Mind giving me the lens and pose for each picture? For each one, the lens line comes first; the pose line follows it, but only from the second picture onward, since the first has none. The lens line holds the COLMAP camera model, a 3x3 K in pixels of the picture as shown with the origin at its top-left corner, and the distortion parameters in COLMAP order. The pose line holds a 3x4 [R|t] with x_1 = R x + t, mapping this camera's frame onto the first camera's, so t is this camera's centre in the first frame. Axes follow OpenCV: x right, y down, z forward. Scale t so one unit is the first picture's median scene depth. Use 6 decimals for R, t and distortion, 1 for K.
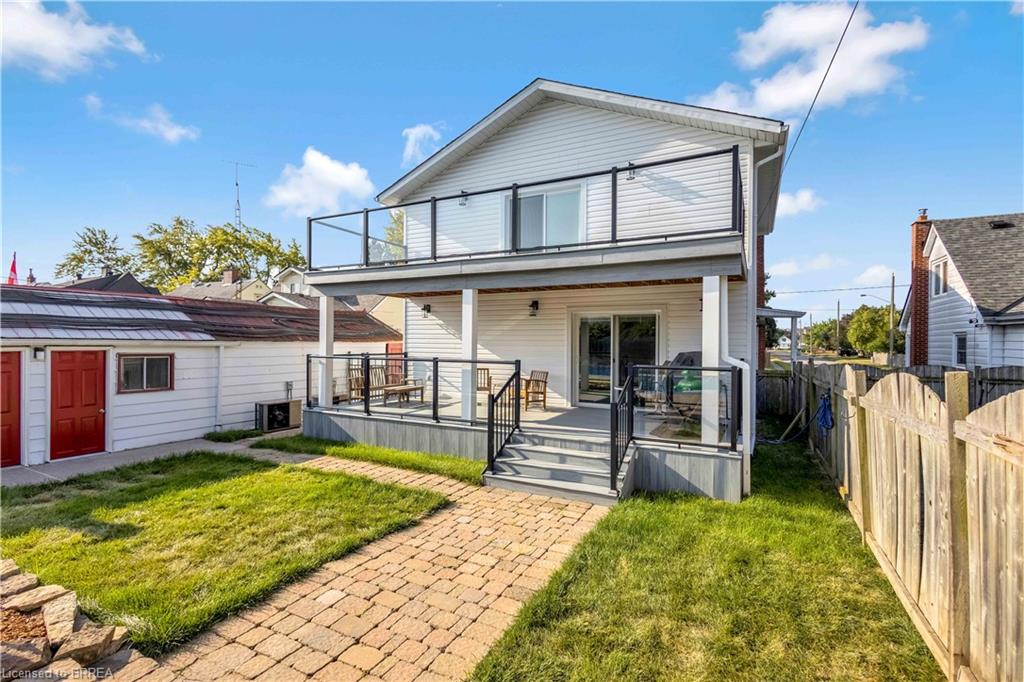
lens RADIAL K [[470.7, 0, 515.2], [0, 470.7, 341.4], [0, 0, 1]] dist [0.000611, 0.000047]
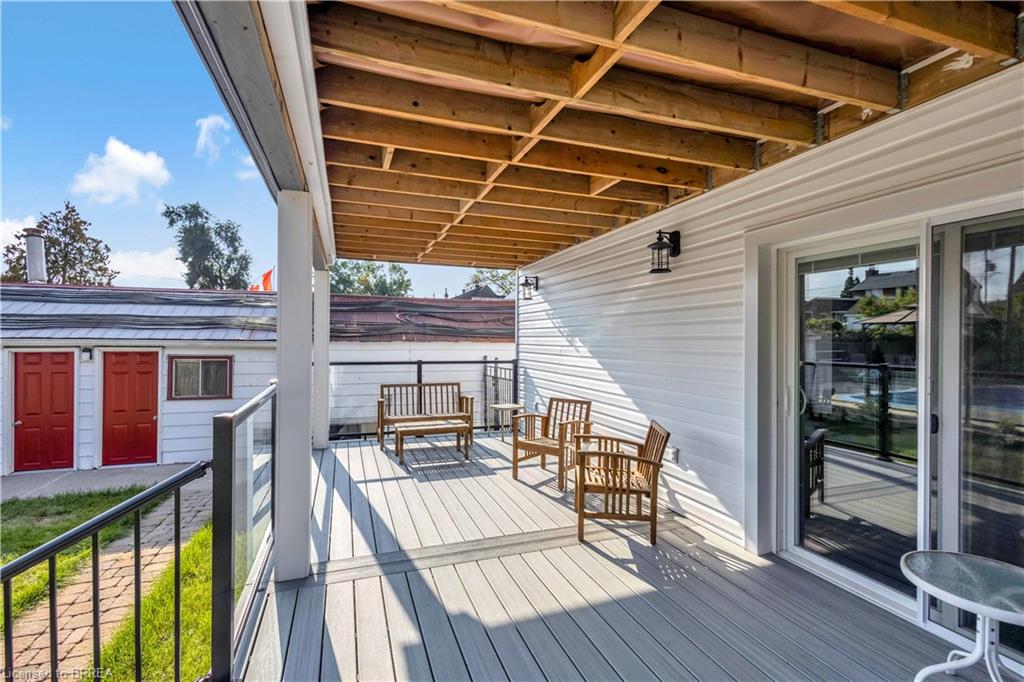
lens RADIAL K [[470.7, 0, 515.2], [0, 470.7, 341.4], [0, 0, 1]] dist [0.000611, 0.000047]
pose [[0.730432, 0.000388, -0.682986, 0.252908], [-0.000655, 1.000000, -0.000131, -0.001155], [0.682986, 0.000543, 0.730432, 0.791632]]
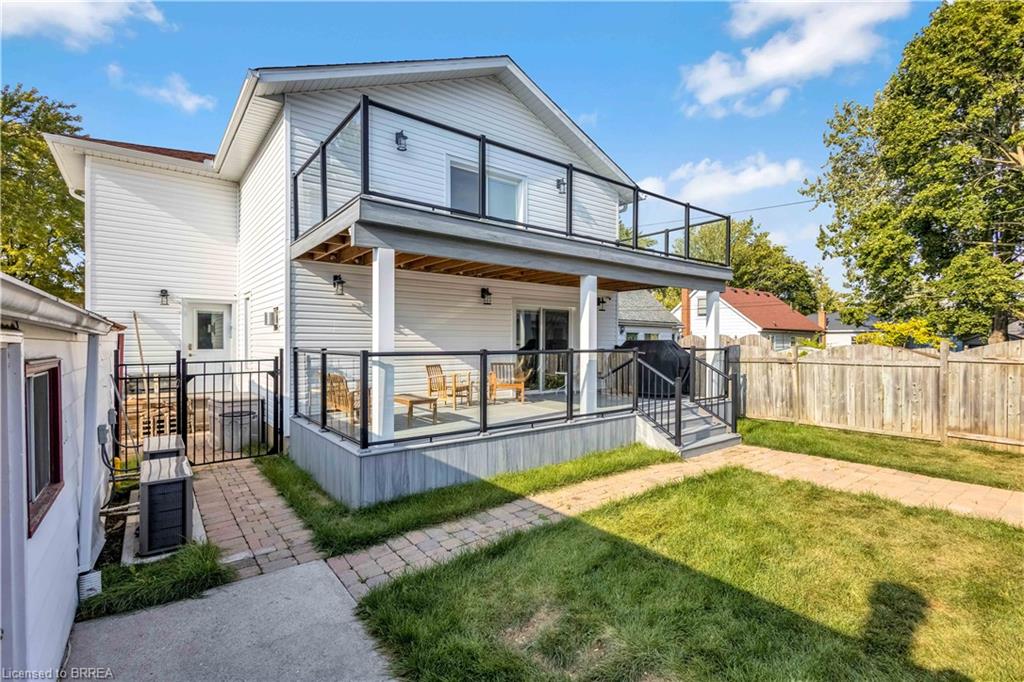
lens RADIAL K [[470.7, 0, 515.2], [0, 470.7, 341.4], [0, 0, 1]] dist [0.000611, 0.000047]
pose [[0.420732, -0.005236, 0.907170, -0.947063], [-0.001480, 0.999978, 0.006458, 0.014837], [-0.907184, -0.004059, 0.420715, 0.681298]]
